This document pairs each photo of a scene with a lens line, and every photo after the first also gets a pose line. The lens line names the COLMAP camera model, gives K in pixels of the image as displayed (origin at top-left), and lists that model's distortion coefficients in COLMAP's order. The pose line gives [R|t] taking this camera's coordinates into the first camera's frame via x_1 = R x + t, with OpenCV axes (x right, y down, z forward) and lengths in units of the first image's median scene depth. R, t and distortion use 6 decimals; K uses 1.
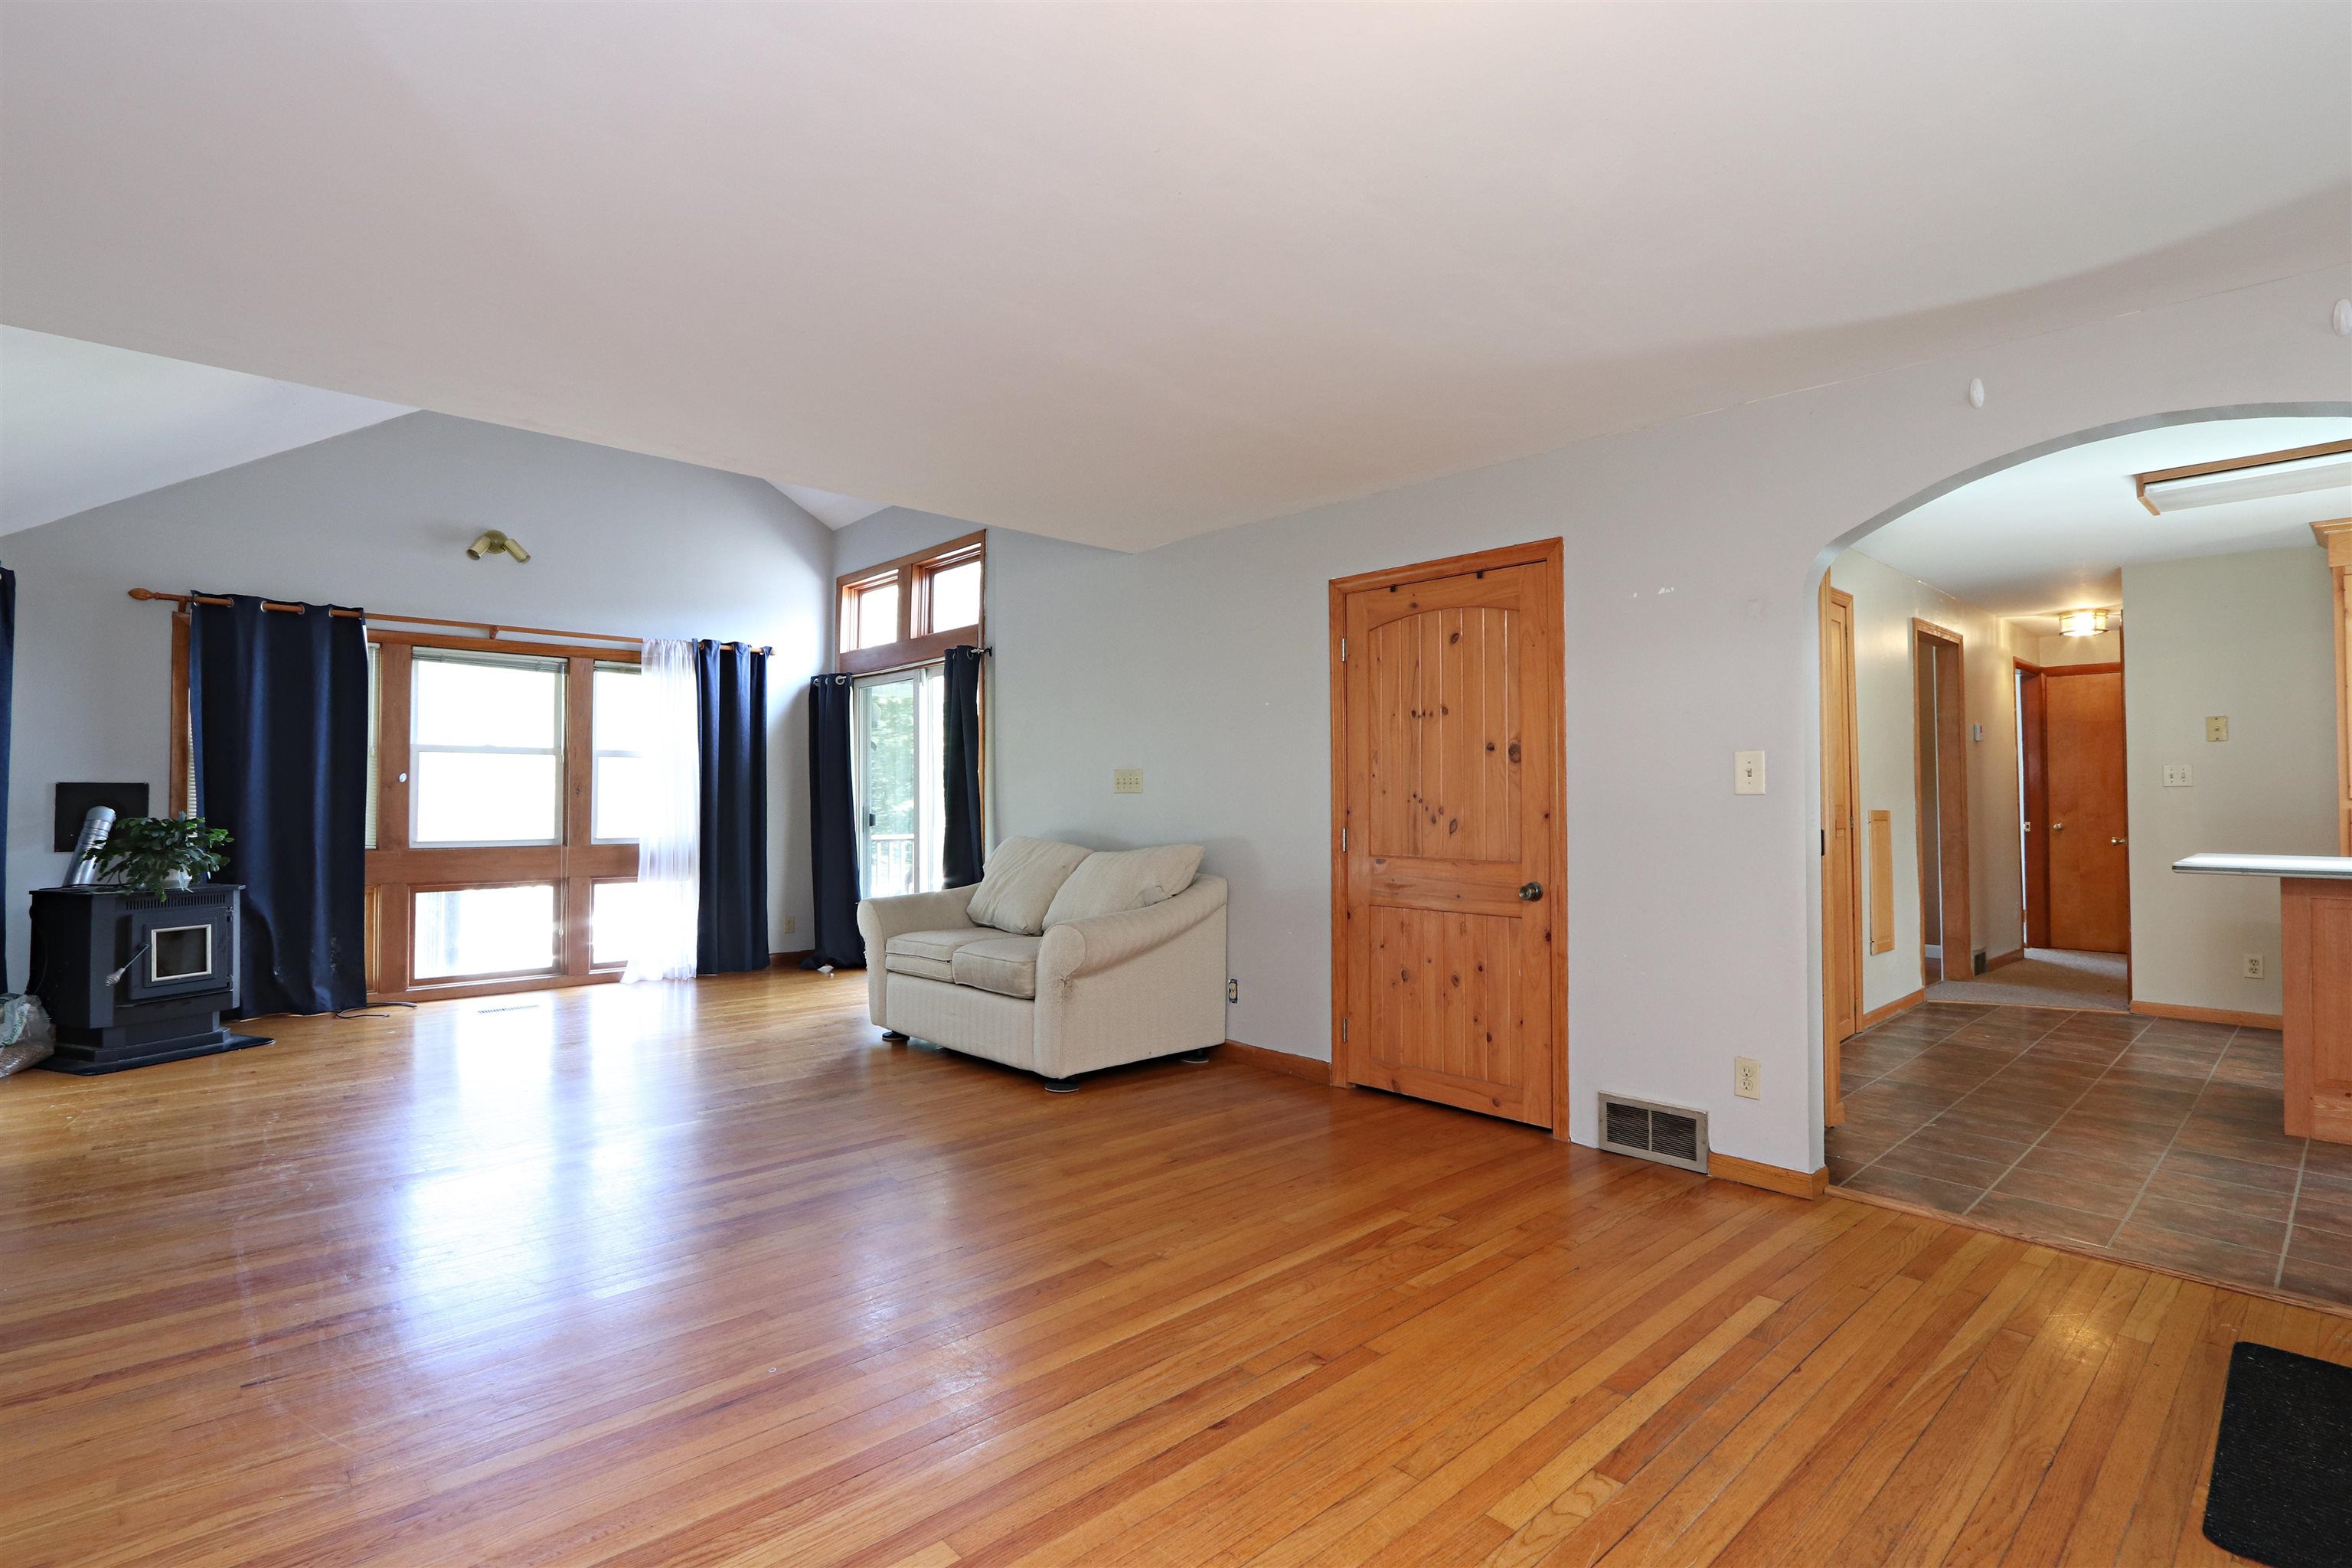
lens RADIAL K [[1096.6, 0, 1166.2], [0, 1096.6, 769.9], [0, 0, 1]] dist [-0.020158, 0.003995]
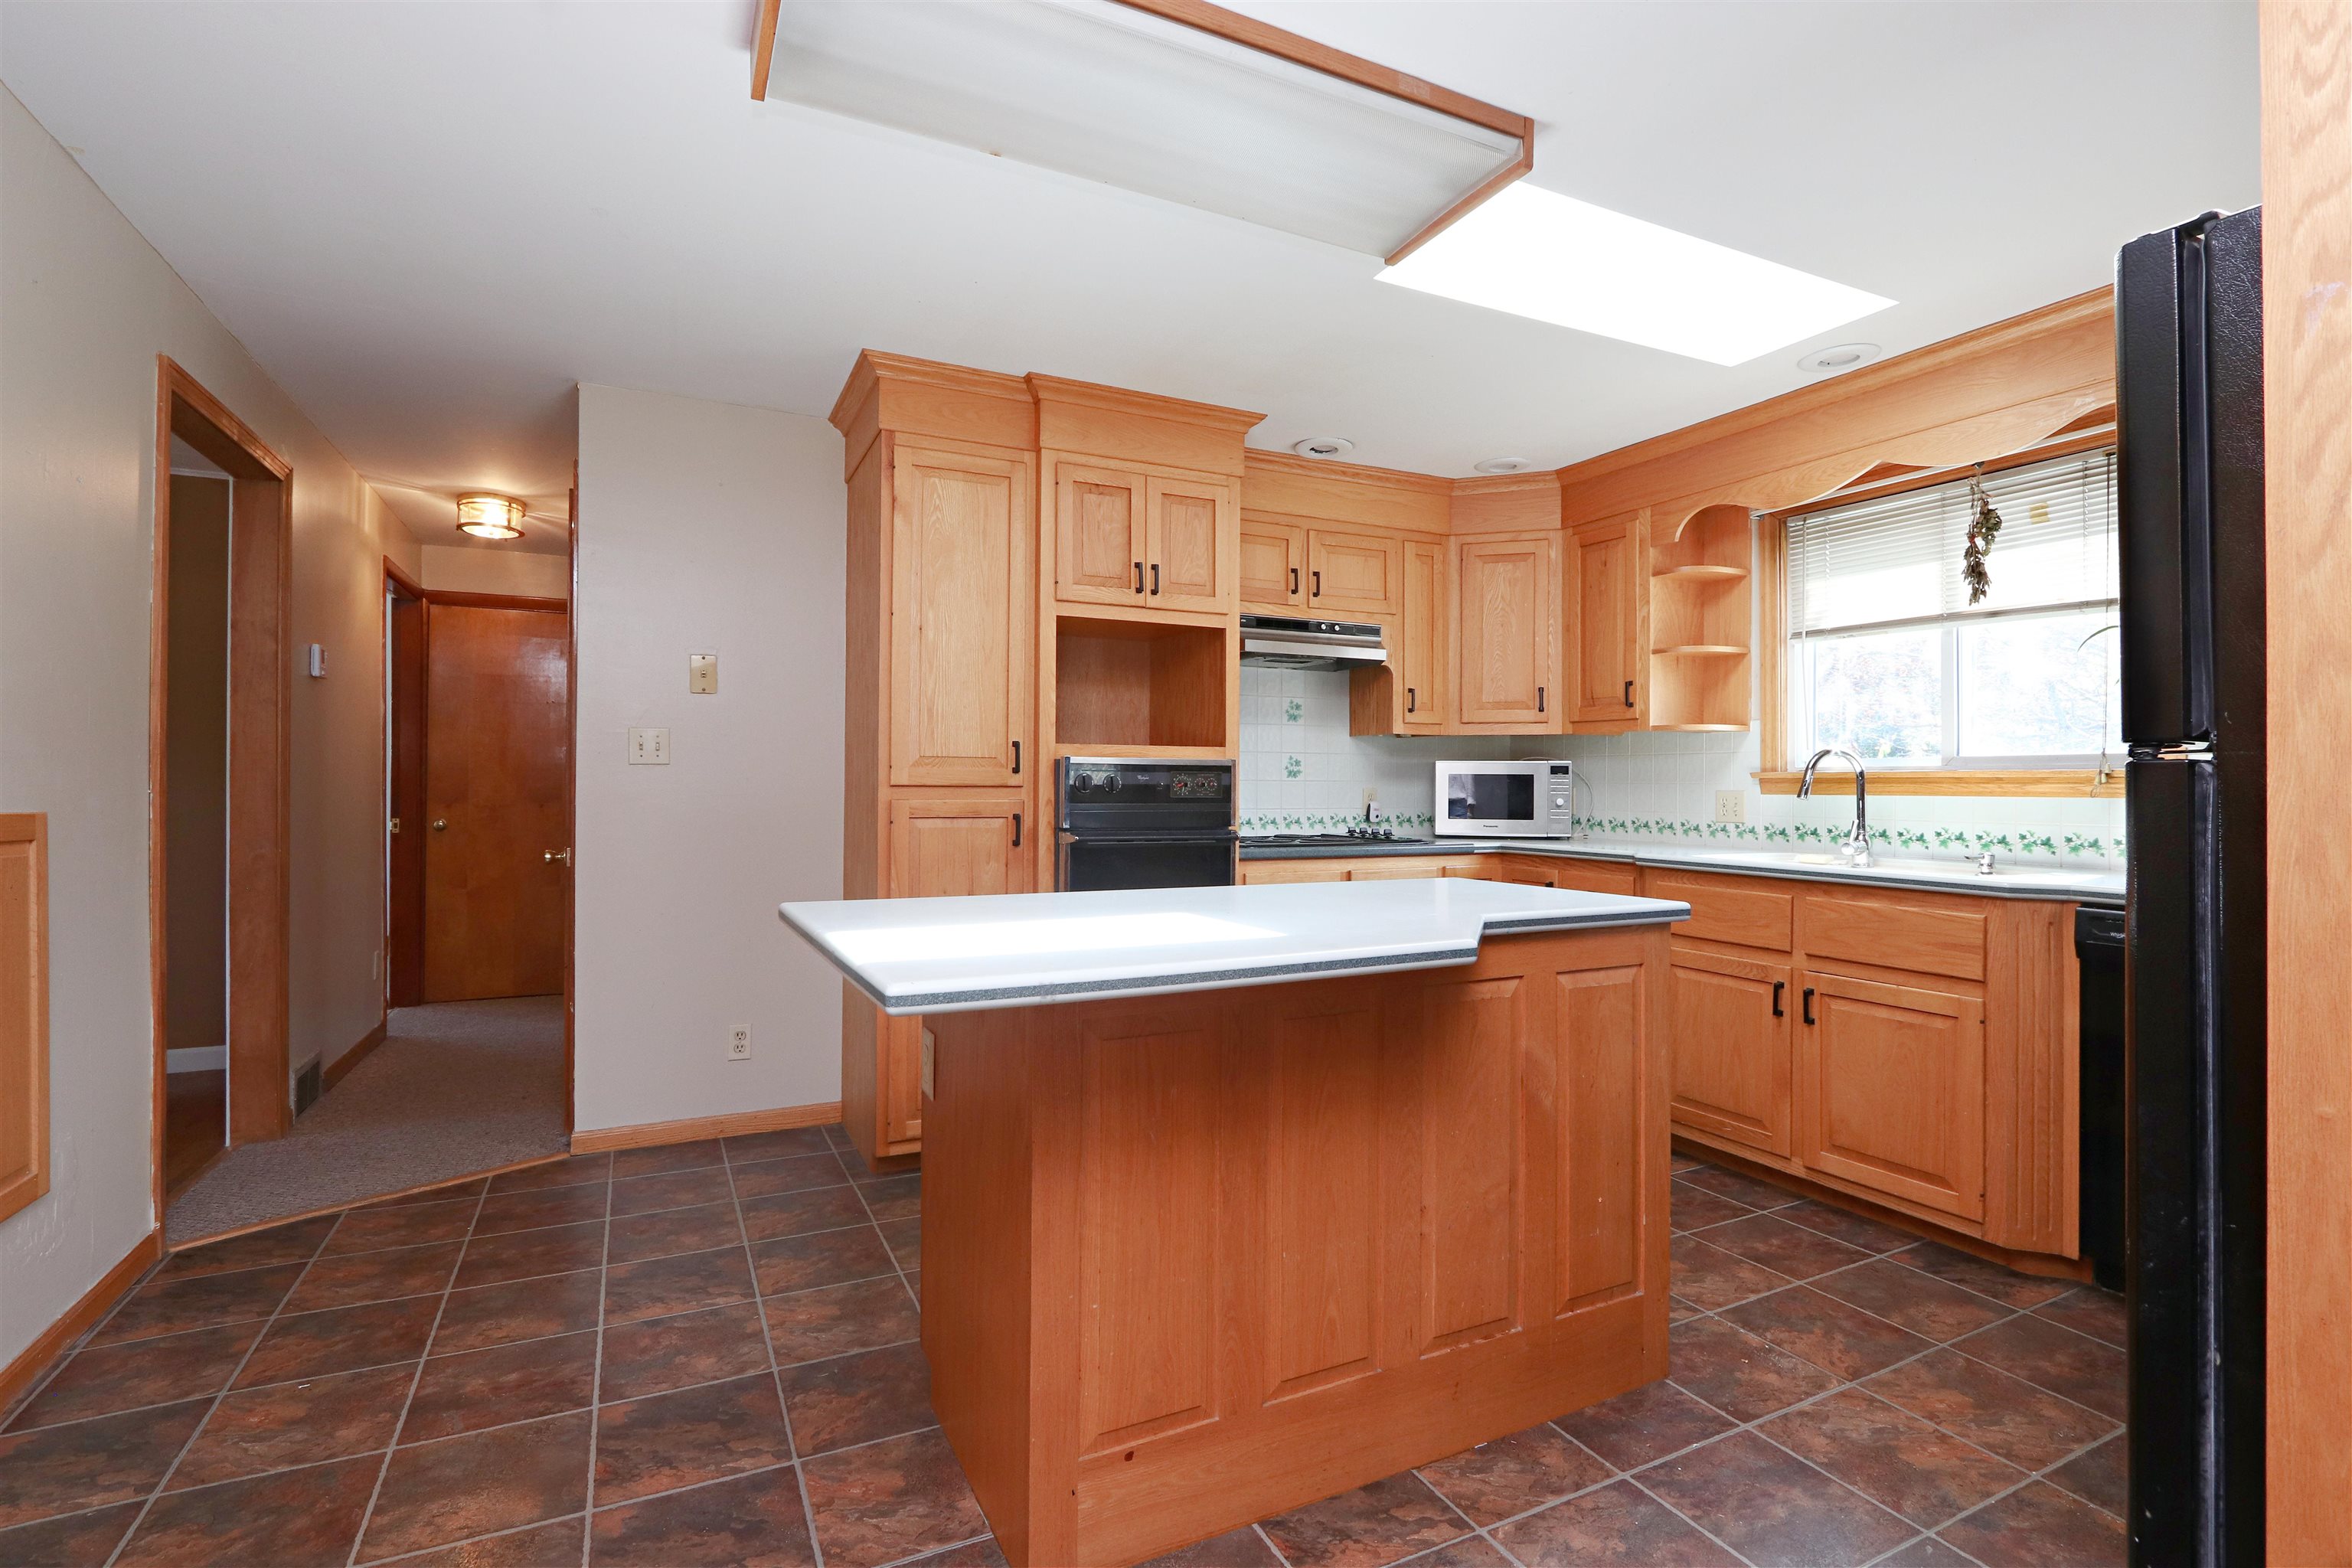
lens RADIAL K [[1096.6, 0, 1169.1], [0, 1096.6, 773.6], [0, 0, 1]] dist [-0.020158, 0.003995]
pose [[0.269650, 0.011694, 0.962887, 0.461379], [-0.028386, 0.999588, -0.004191, 0.016013], [-0.962540, -0.026202, 0.269871, 0.600921]]
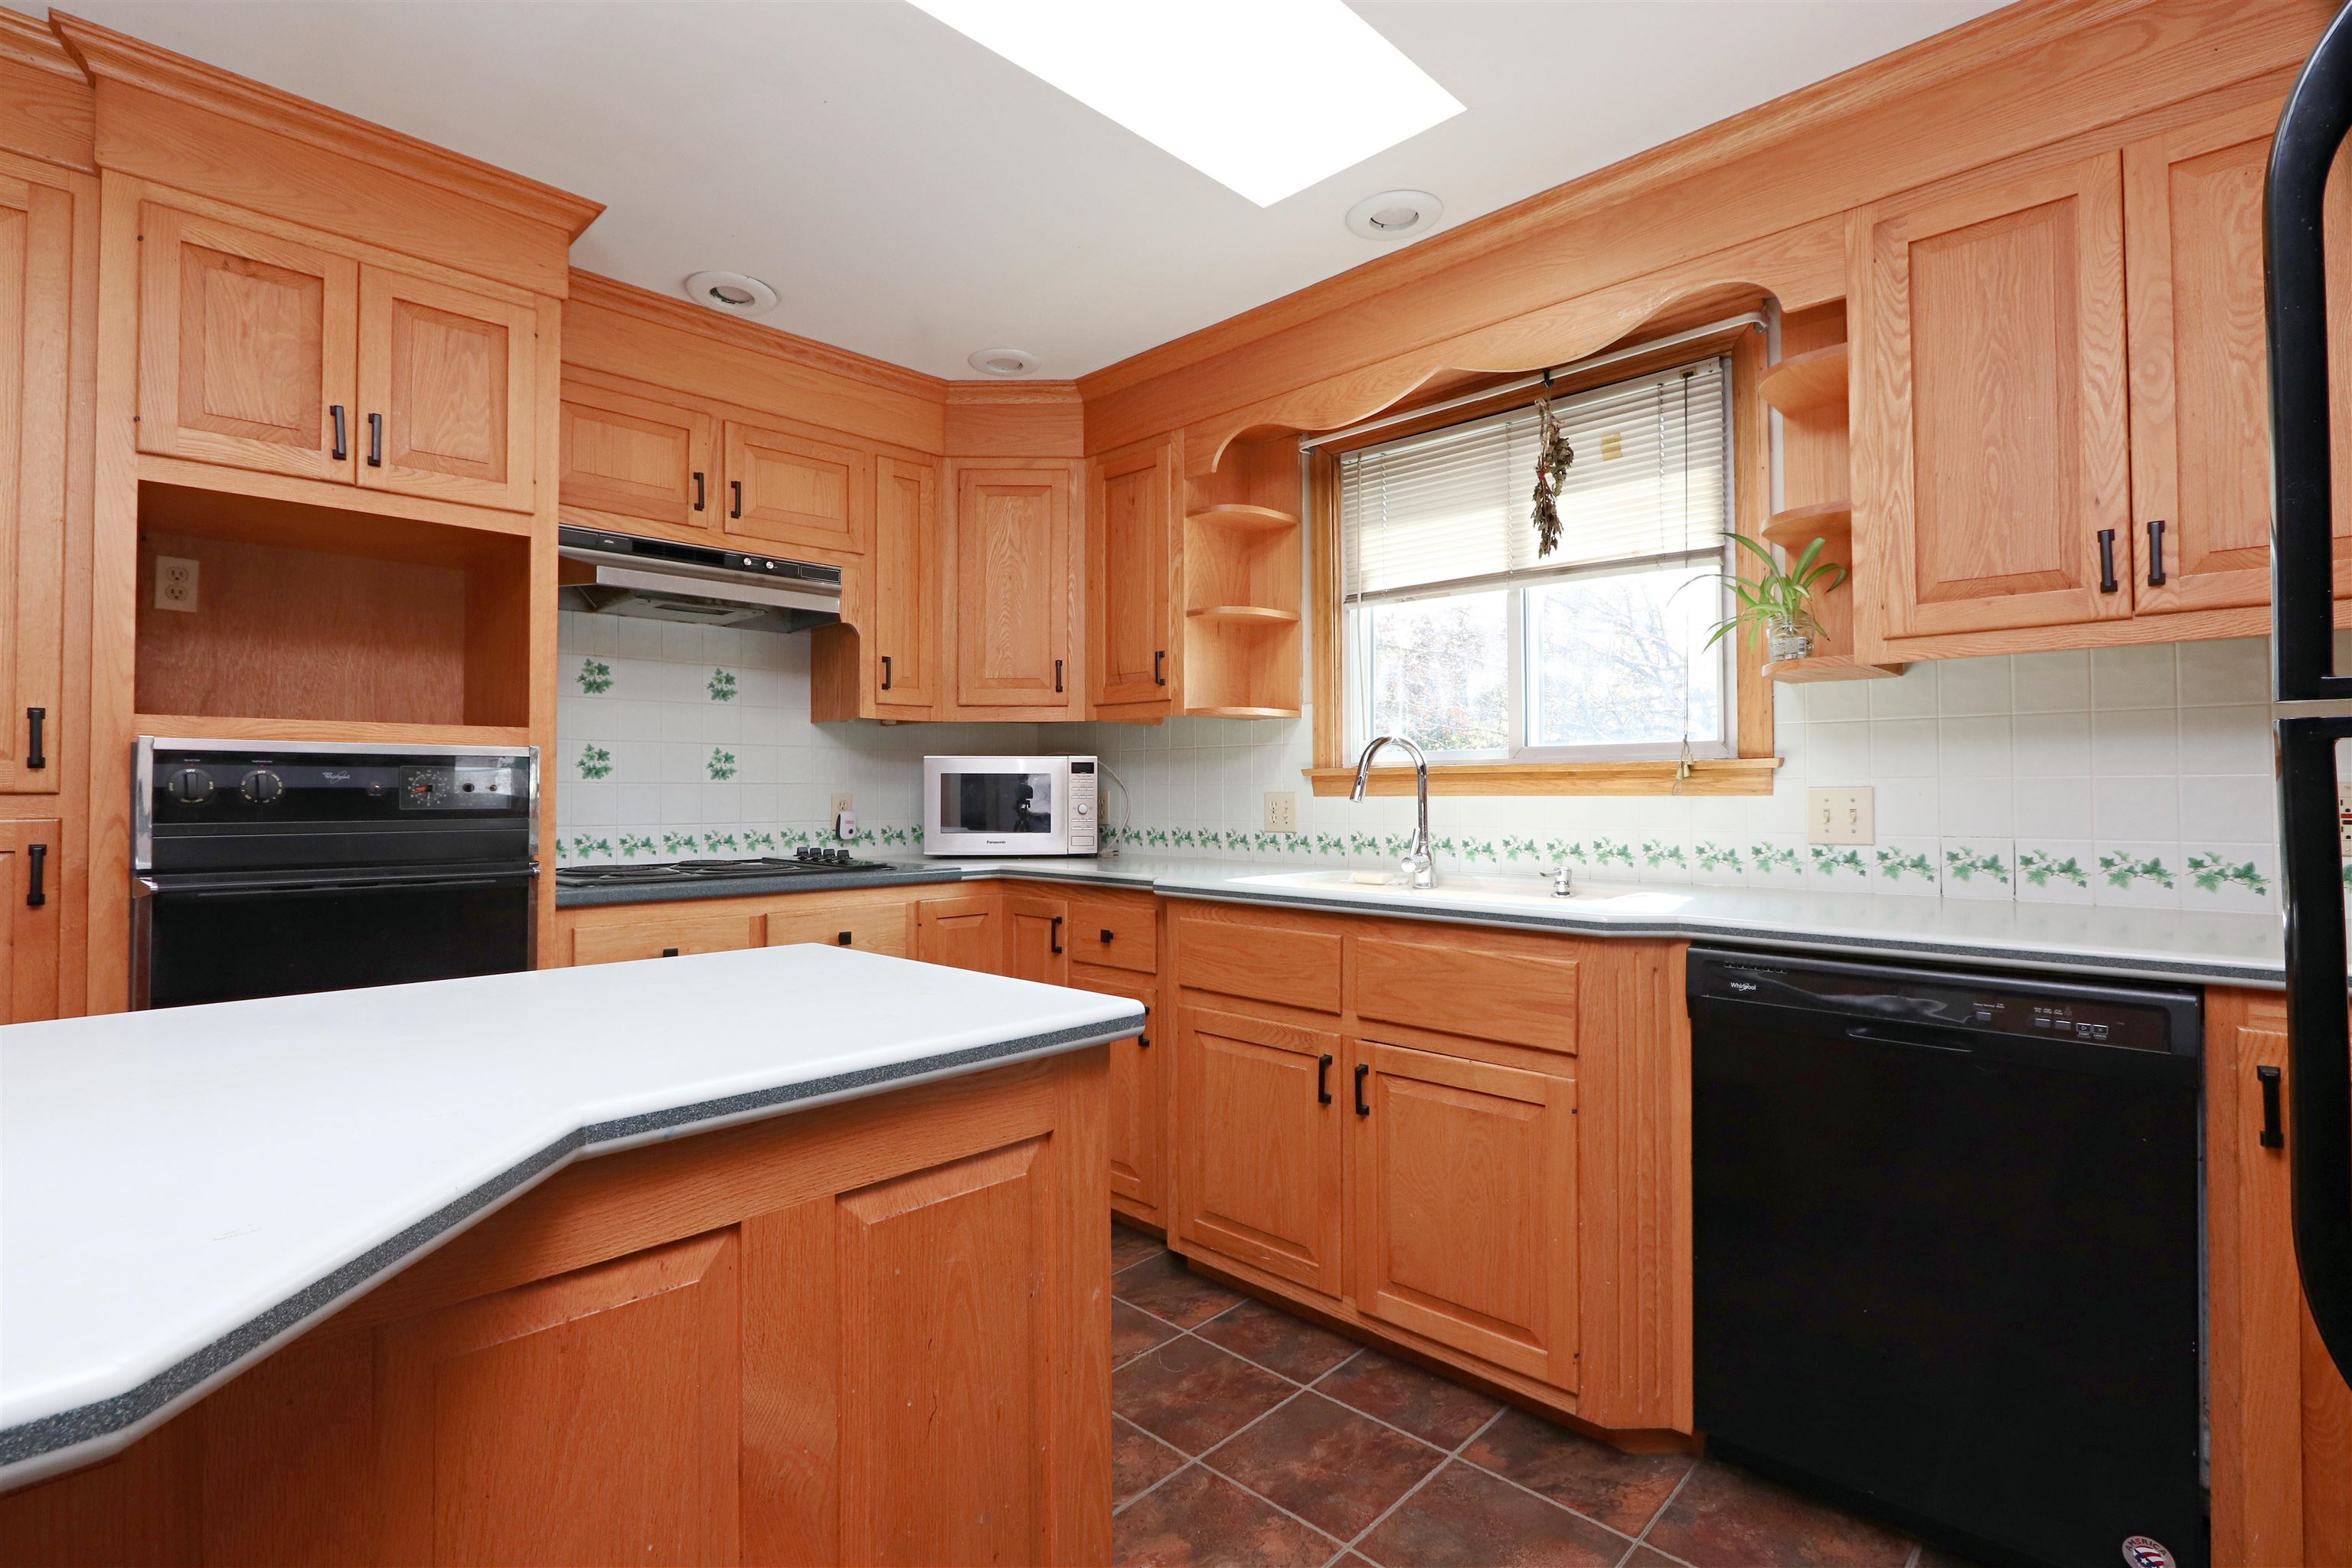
lens RADIAL K [[1096.6, 0, 1179.4], [0, 1096.6, 772.5], [0, 0, 1]] dist [-0.020158, 0.003995]
pose [[-0.077392, 0.019215, 0.996816, 0.692428], [-0.020593, 0.999570, -0.020867, 0.016591], [-0.996788, -0.022142, -0.076963, 0.532601]]
